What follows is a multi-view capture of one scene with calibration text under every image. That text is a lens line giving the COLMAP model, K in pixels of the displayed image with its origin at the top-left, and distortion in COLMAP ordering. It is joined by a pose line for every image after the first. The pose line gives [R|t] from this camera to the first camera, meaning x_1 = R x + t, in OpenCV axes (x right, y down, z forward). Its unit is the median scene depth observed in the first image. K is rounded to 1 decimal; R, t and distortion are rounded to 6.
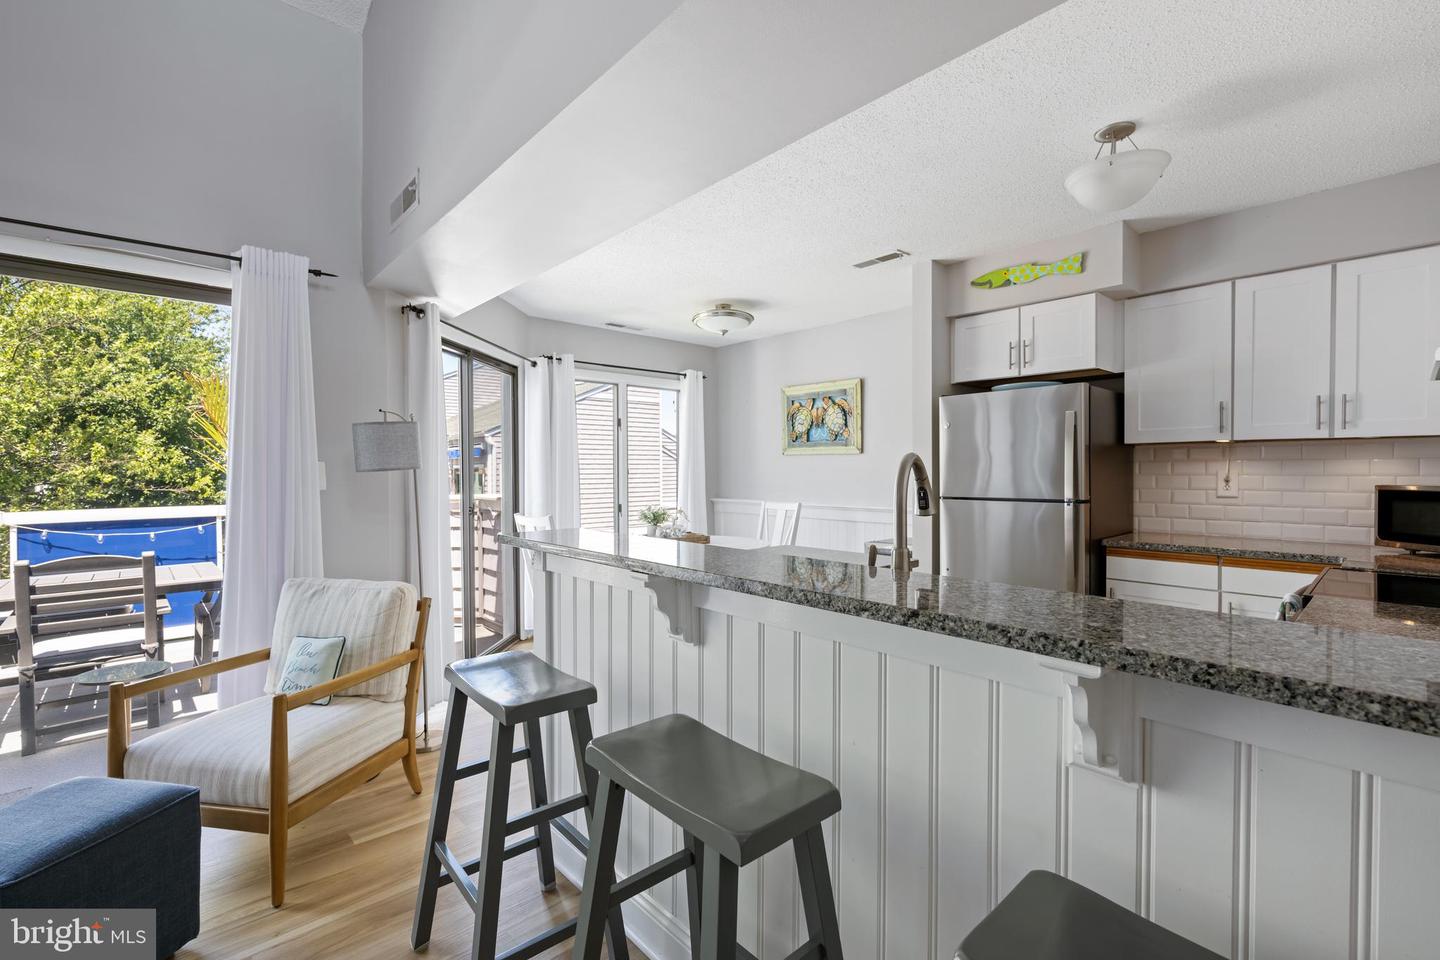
lens RADIAL K [[658.0, 0, 773.6], [0, 658.0, 481.7], [0, 0, 1]] dist [-0.003568, 0.000100]
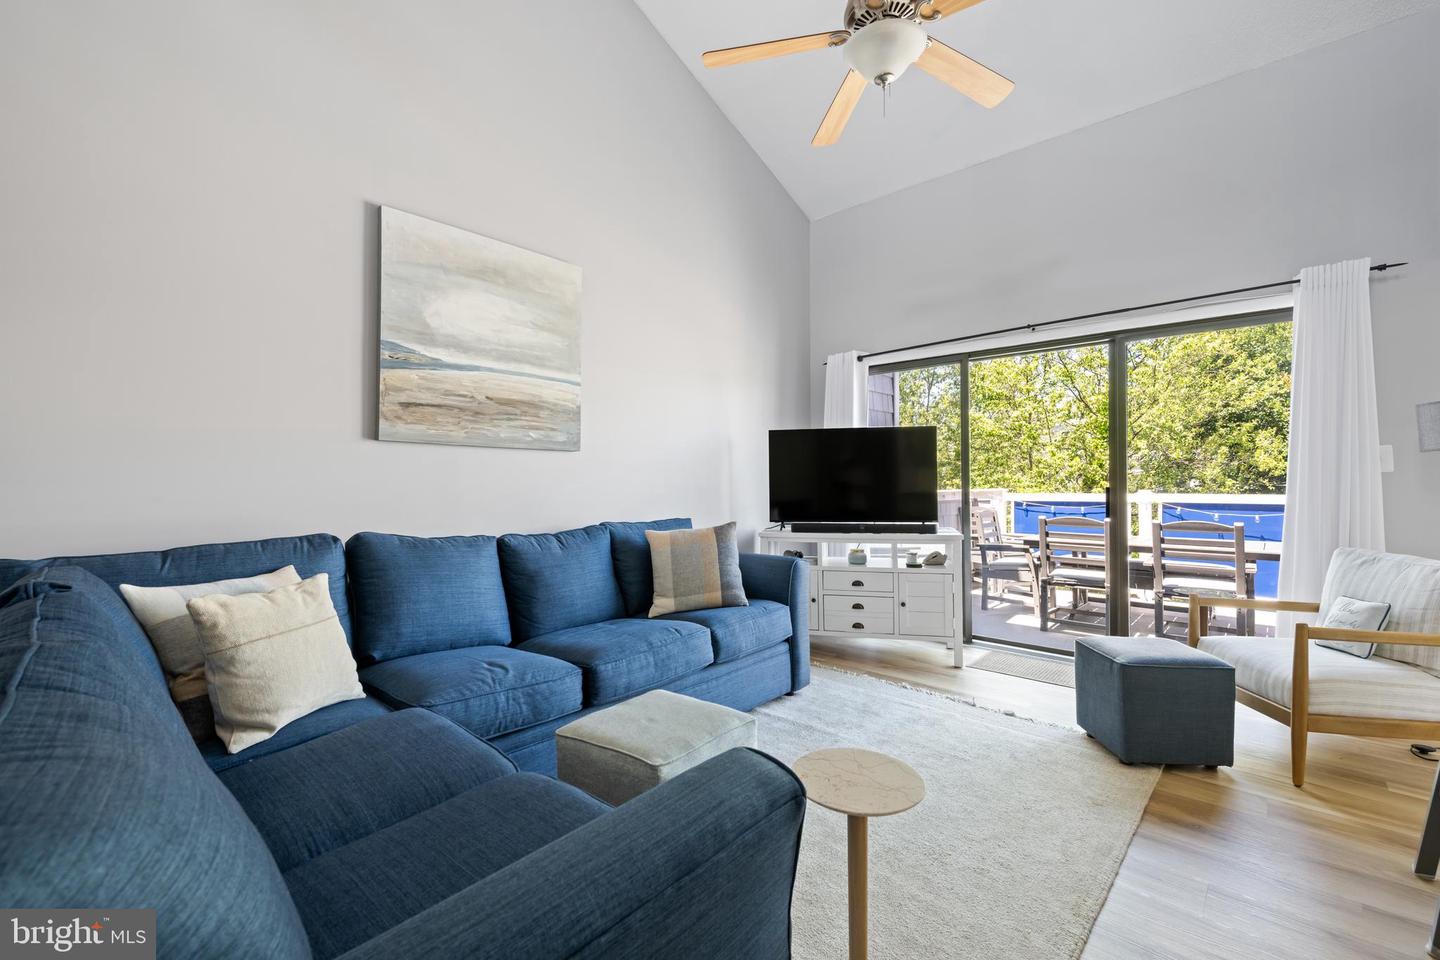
lens RADIAL K [[593.0, 0, 688.7], [0, 593.0, 479.0], [0, 0, 1]] dist [-0.001655, -0.000235]
pose [[0.025530, 0.005184, -0.999661, 0.284085], [-0.006107, 0.999969, 0.005029, 0.032863], [0.999655, 0.005976, 0.025561, -0.175818]]
